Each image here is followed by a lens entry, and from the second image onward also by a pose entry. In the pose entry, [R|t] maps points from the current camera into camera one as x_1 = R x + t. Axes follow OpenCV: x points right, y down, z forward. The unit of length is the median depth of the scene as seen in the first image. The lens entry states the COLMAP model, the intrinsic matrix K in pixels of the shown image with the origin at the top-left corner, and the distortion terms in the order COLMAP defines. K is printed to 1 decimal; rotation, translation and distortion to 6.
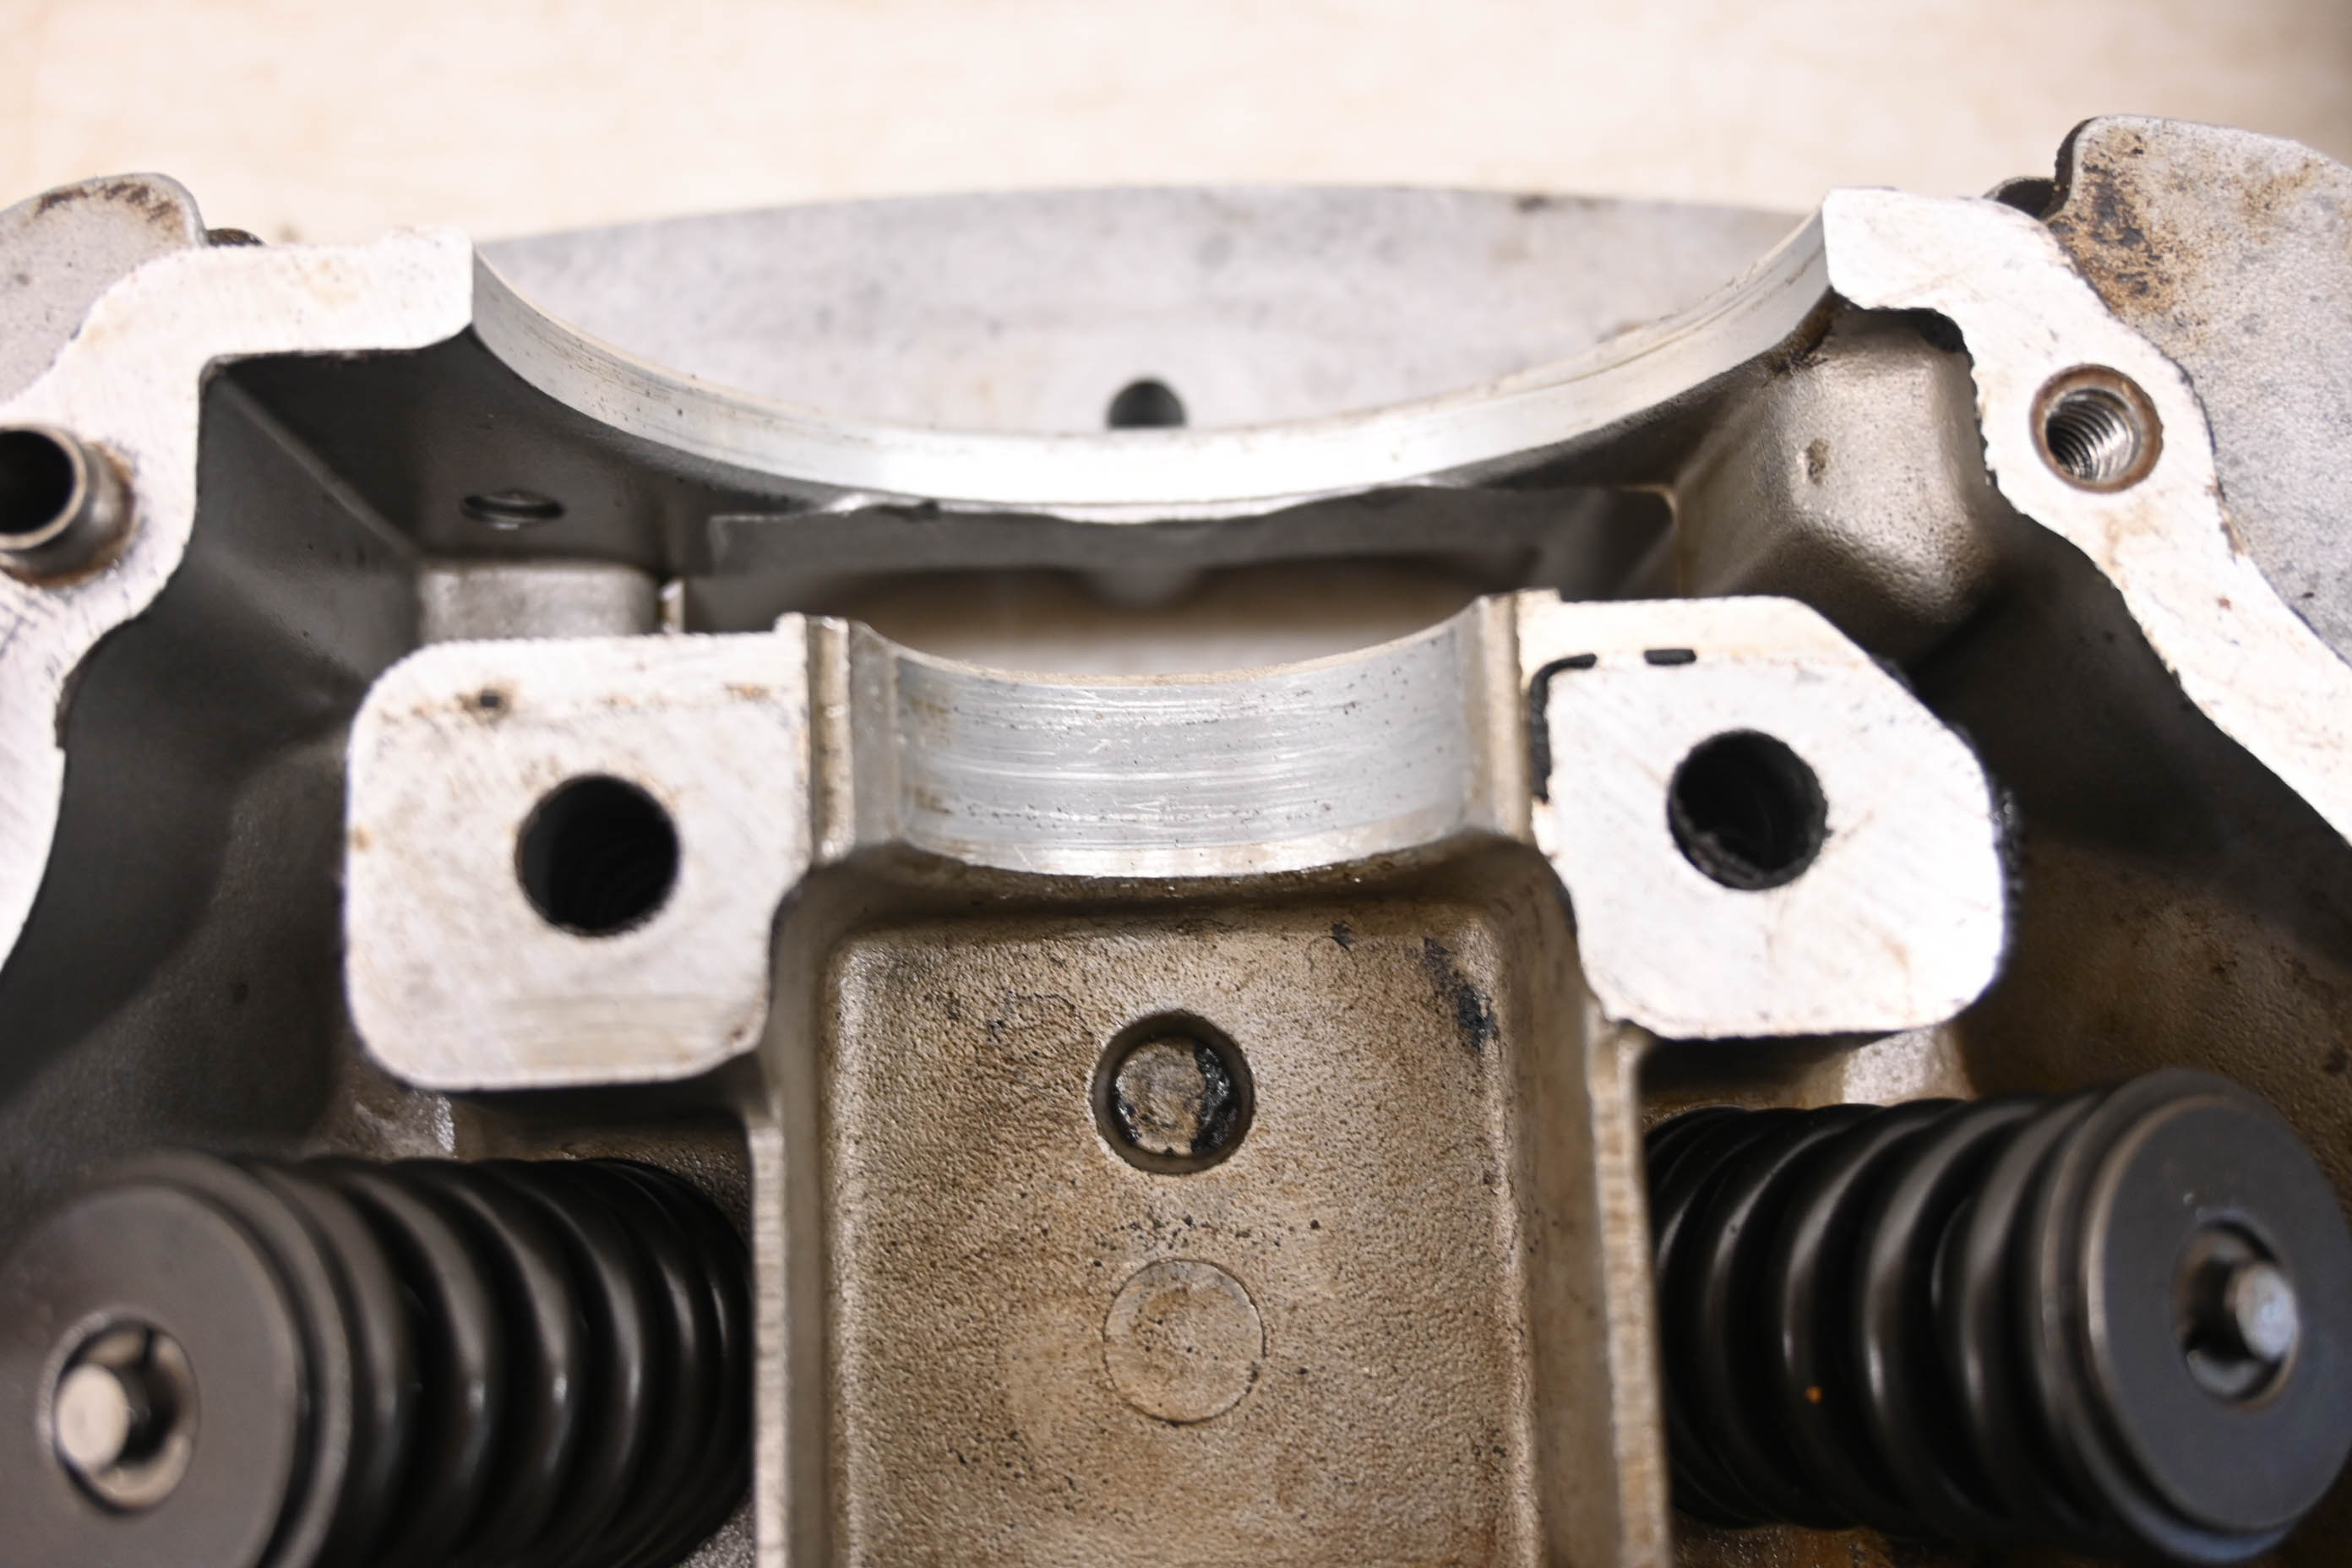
lens RADIAL K [[2460.1, 0, 1163.7], [0, 2460.1, 782.4], [0, 0, 1]] dist [-0.006306, 0.000000]
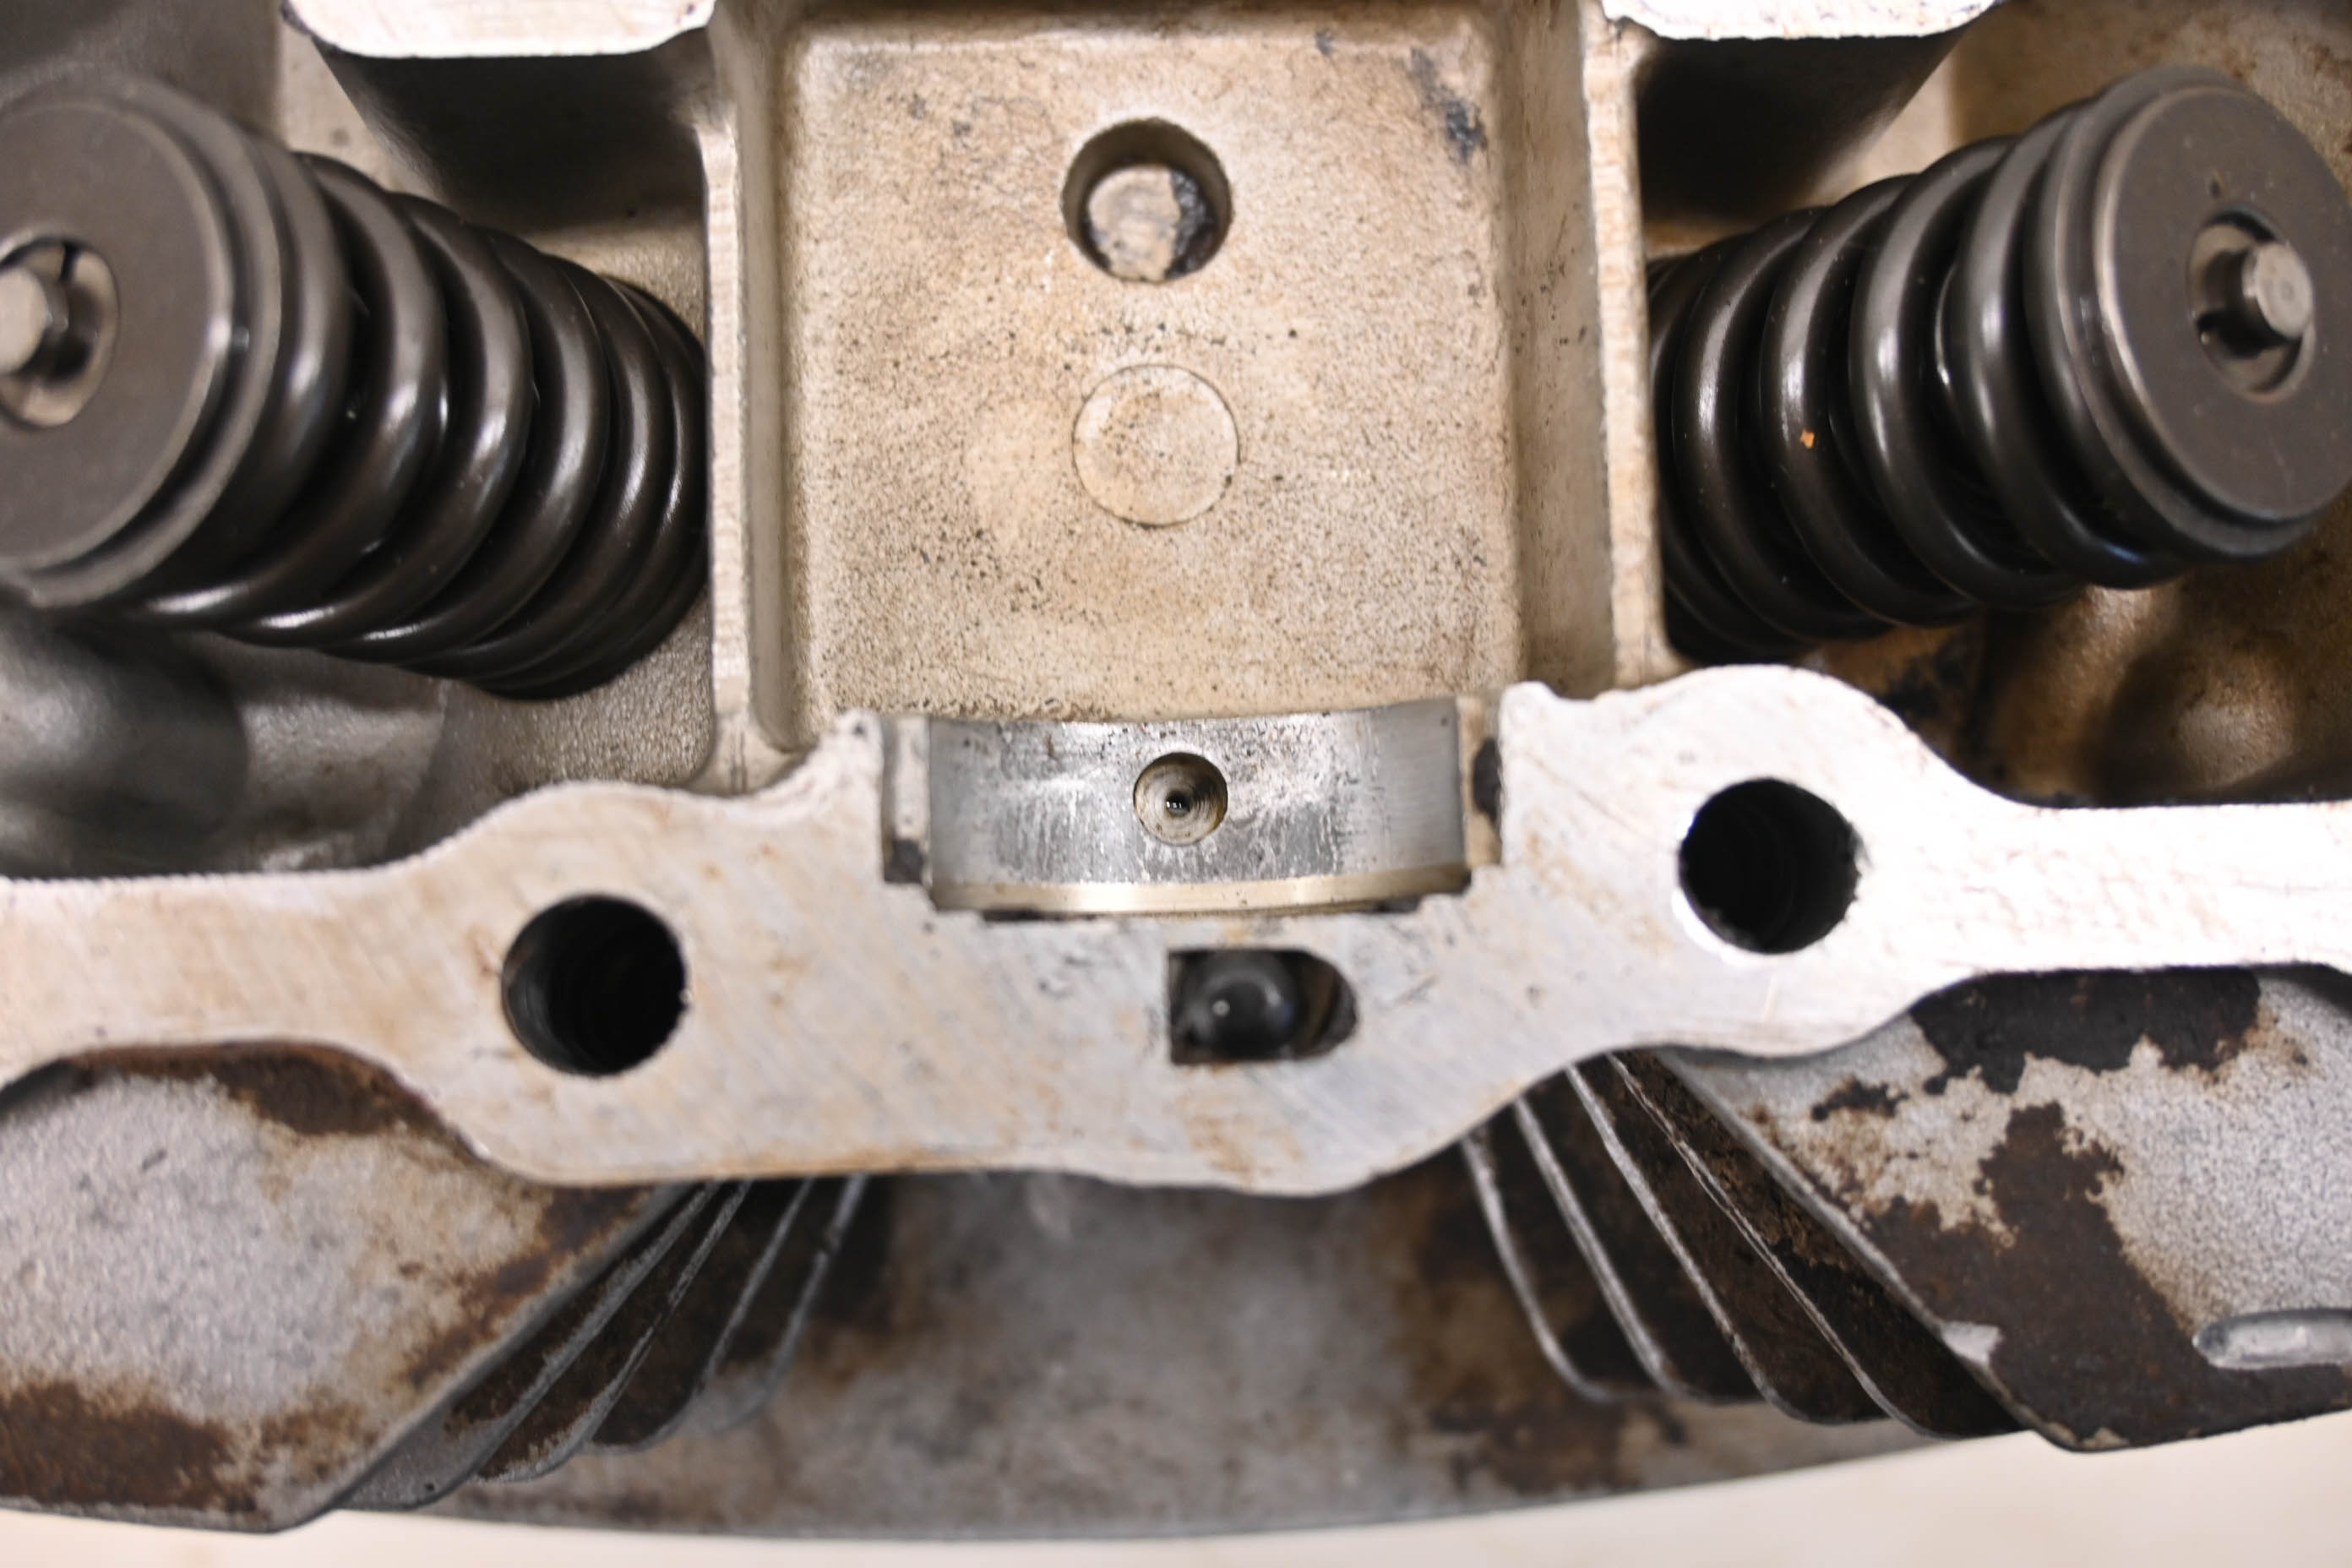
lens RADIAL K [[2460.1, 0, 1166.7], [0, 2460.1, 787.0], [0, 0, 1]] dist [-0.006306, 0.000000]
pose [[0.999872, 0.008100, 0.013777, 0.000165], [-0.009271, 0.996149, 0.087180, 0.275608], [-0.013018, -0.087297, 0.996097, 0.025787]]
